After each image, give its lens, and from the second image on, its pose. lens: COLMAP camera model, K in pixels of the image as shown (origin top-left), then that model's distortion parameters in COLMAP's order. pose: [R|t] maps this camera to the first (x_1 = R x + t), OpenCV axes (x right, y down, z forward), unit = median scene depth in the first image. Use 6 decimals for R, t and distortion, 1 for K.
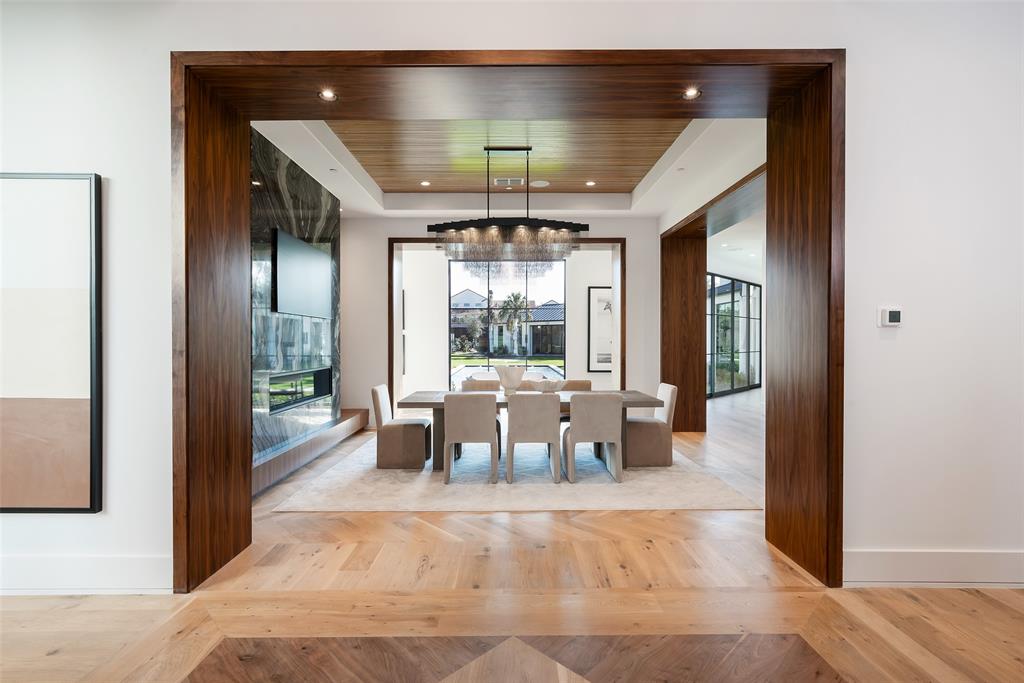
lens RADIAL K [[475.9, 0, 511.4], [0, 475.9, 343.6], [0, 0, 1]] dist [-0.000115, 0.000008]
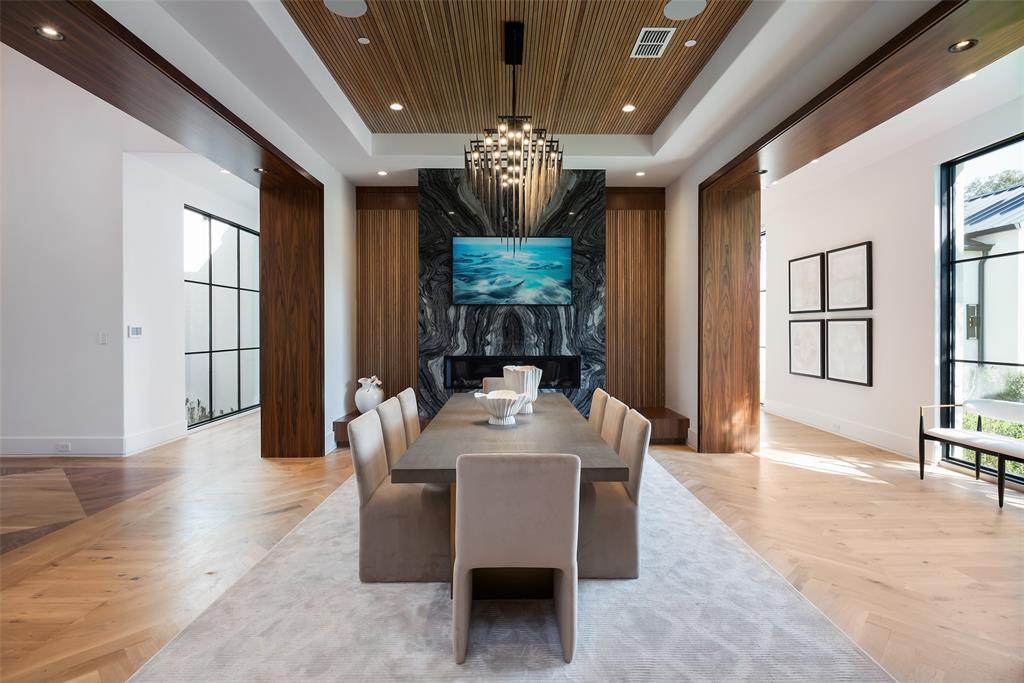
lens RADIAL K [[507.4, 0, 512.5], [0, 507.4, 333.0], [0, 0, 1]] dist [0.000301, 0.000109]
pose [[0.008990, 0.008413, -0.999924, 1.302062], [-0.005085, 0.999952, 0.008367, -0.012482], [0.999947, 0.005010, 0.009032, 1.843045]]
